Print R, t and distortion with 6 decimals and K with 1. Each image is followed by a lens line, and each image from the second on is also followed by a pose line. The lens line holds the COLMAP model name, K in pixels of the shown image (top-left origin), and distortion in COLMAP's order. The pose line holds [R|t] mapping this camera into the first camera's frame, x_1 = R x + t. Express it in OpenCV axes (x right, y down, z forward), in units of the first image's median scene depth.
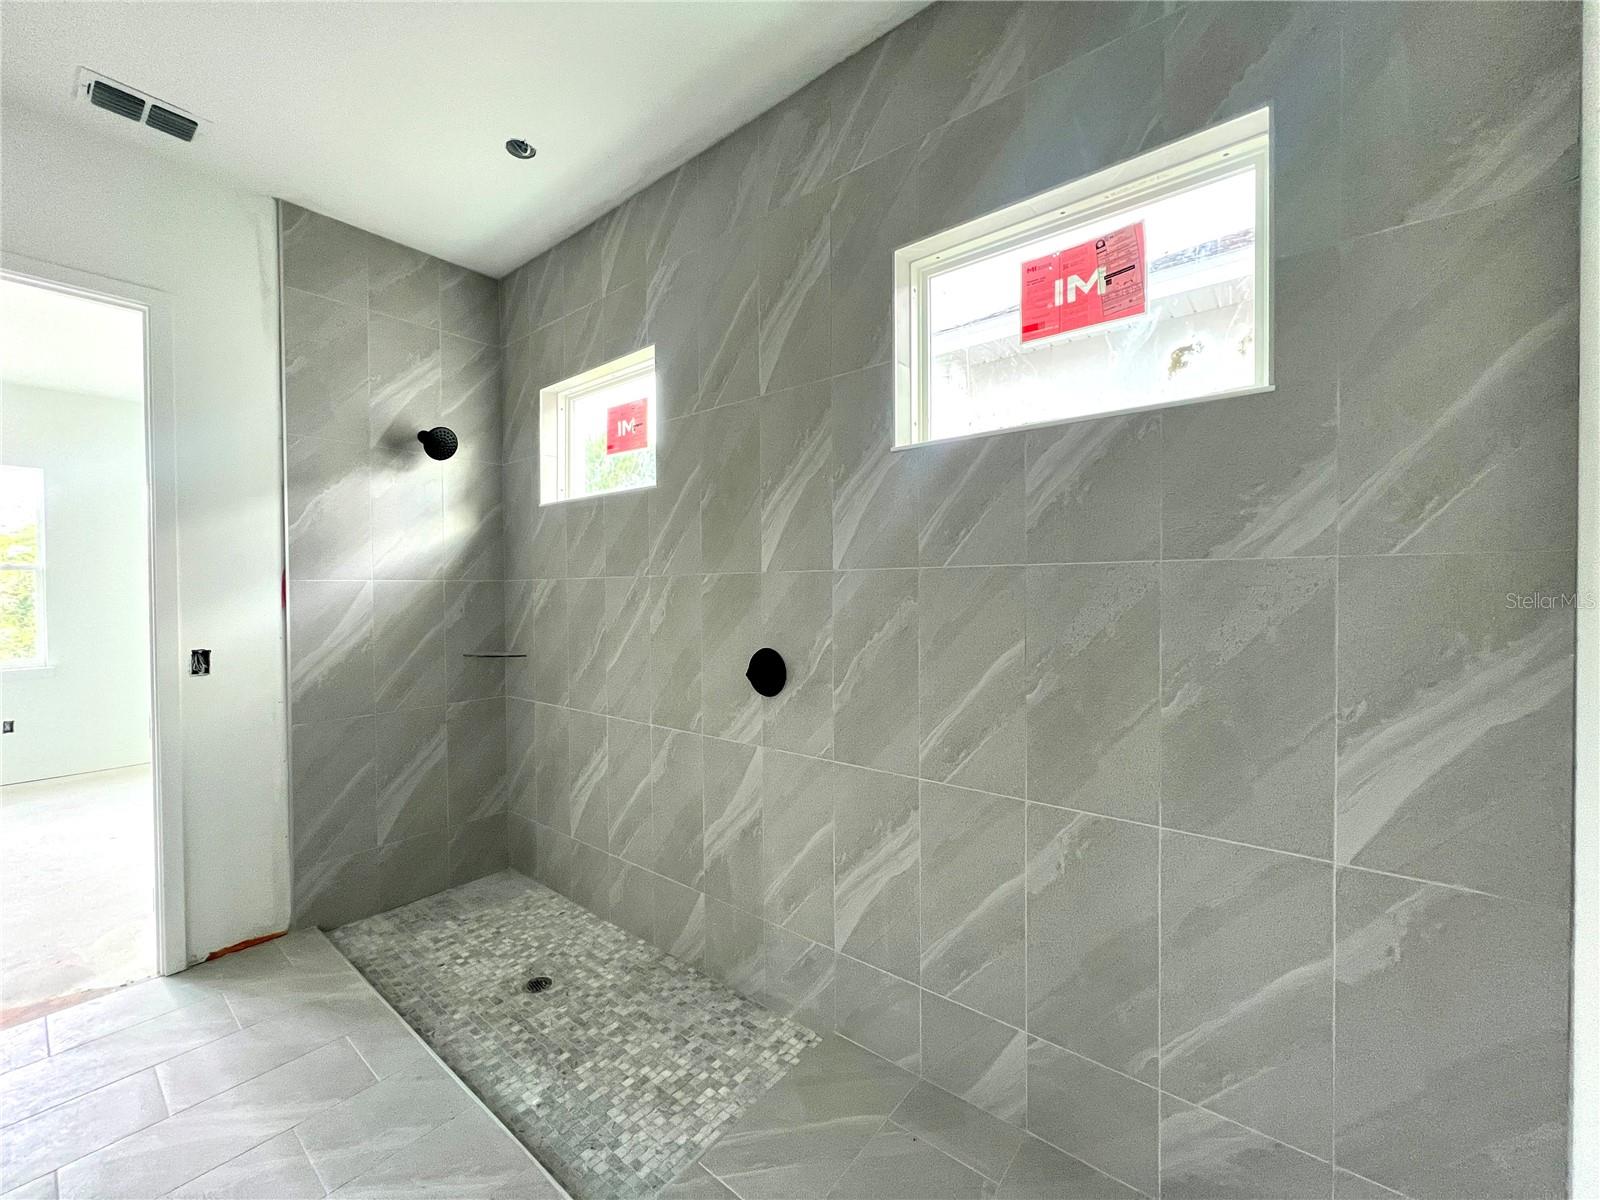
lens RADIAL K [[644.4, 0, 800.0], [0, 644.4, 600.0], [0, 0, 1]] dist [-0.001188, -0.000105]
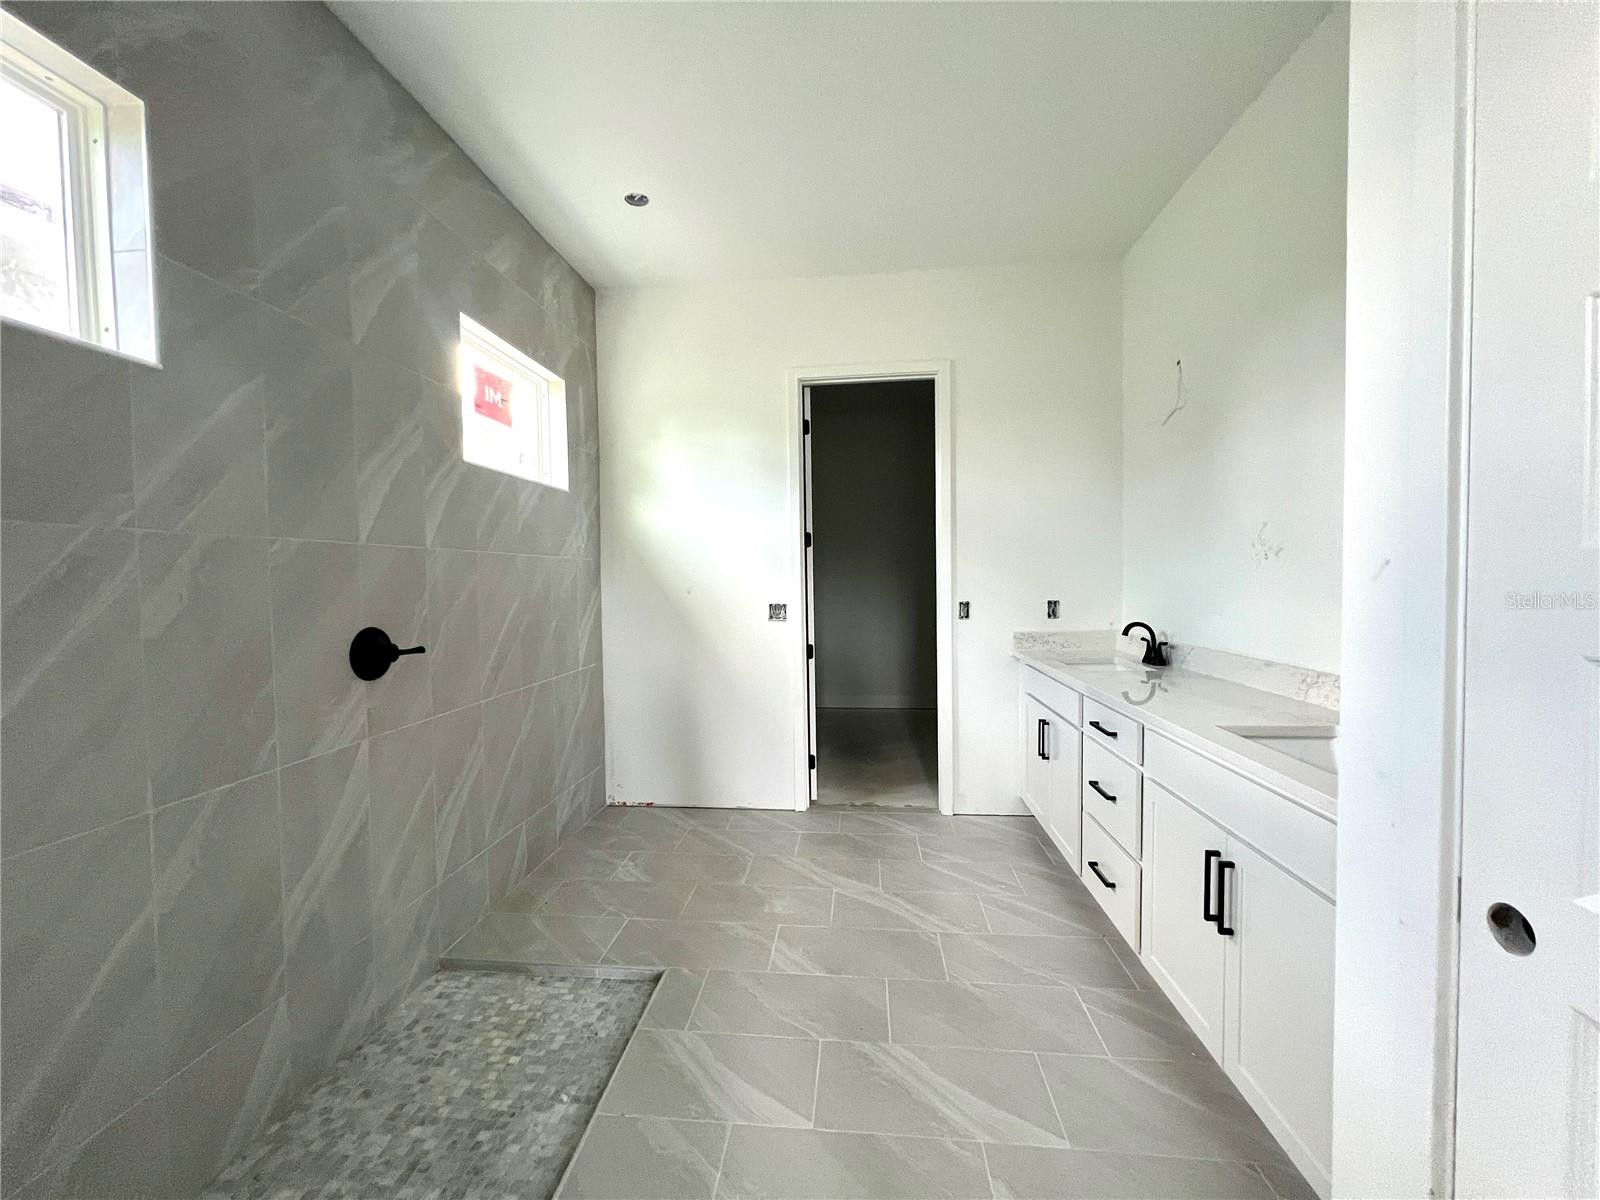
lens RADIAL K [[639.3, 0, 796.6], [0, 639.3, 598.5], [0, 0, 1]] dist [0.000263, -0.000348]
pose [[-0.551257, -0.013234, 0.834231, -1.171277], [0.029331, 0.998949, 0.035229, 0.019911], [-0.833820, 0.043889, -0.550289, 1.025395]]
